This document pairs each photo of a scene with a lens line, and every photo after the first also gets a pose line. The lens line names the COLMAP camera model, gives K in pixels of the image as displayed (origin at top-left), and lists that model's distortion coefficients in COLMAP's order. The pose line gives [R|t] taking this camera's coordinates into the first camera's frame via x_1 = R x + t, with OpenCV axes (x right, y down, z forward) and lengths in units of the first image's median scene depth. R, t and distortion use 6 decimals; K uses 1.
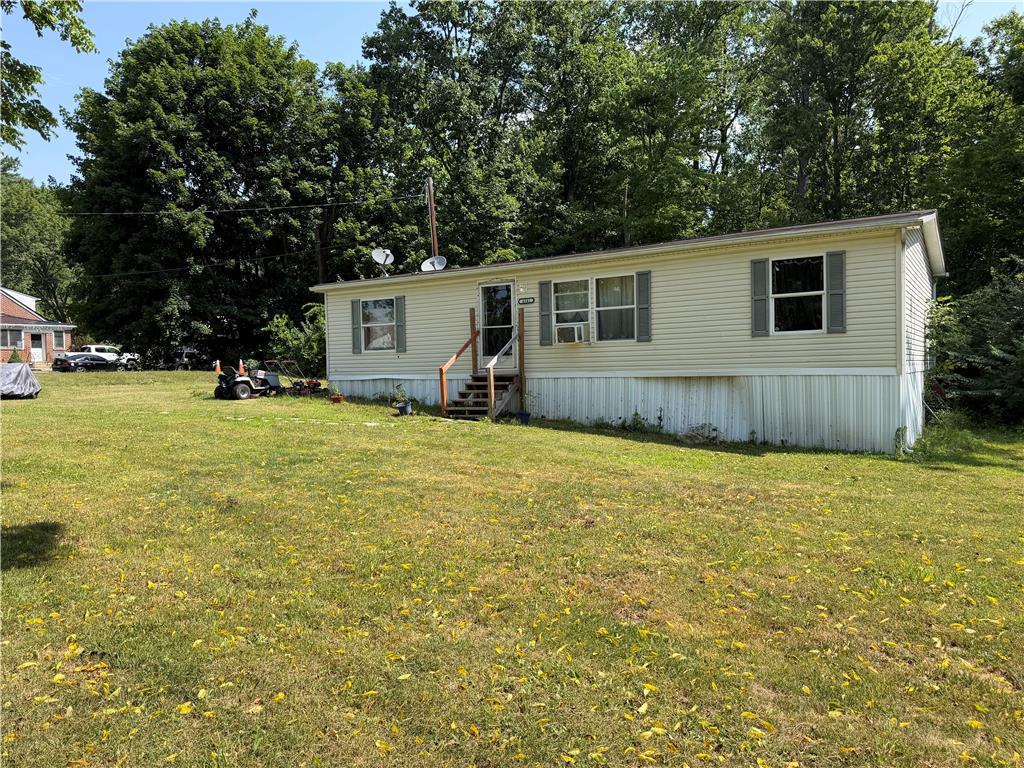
lens RADIAL K [[712.8, 0, 516.6], [0, 712.8, 380.6], [0, 0, 1]] dist [0.069570, -0.018348]
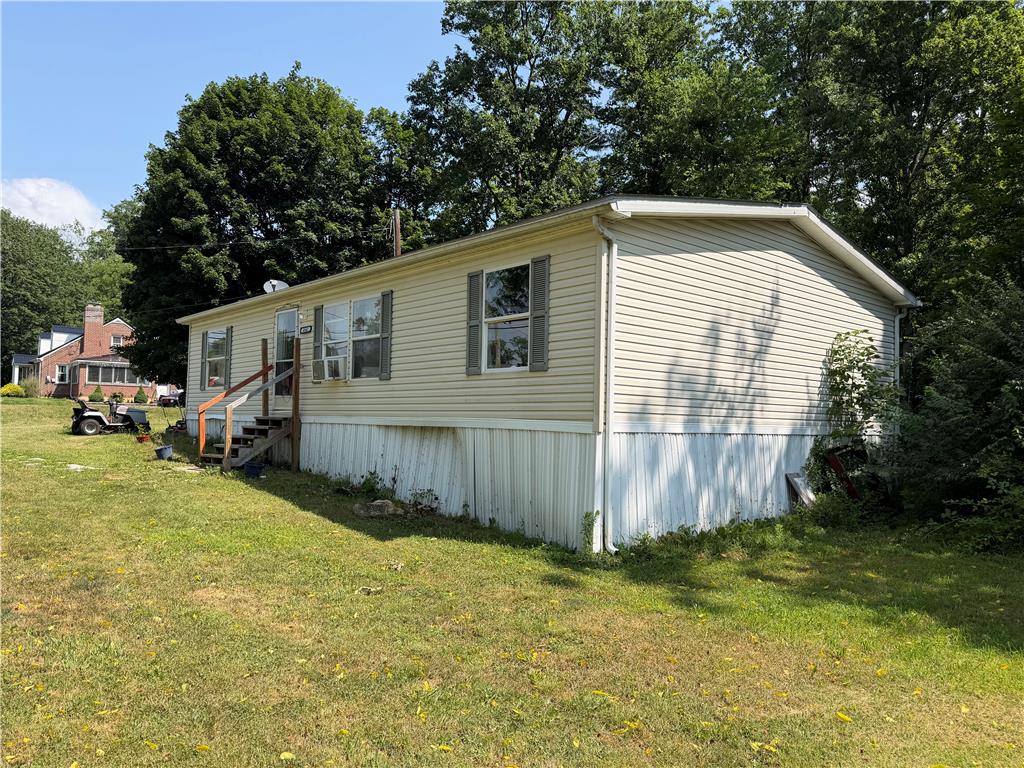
lens RADIAL K [[712.8, 0, 514.1], [0, 712.8, 389.3], [0, 0, 1]] dist [0.069570, -0.018348]
pose [[0.967494, 0.027038, -0.251444, 0.490688], [-0.042005, 0.997638, -0.054348, -0.007343], [0.249380, 0.063143, 0.966345, 0.264396]]
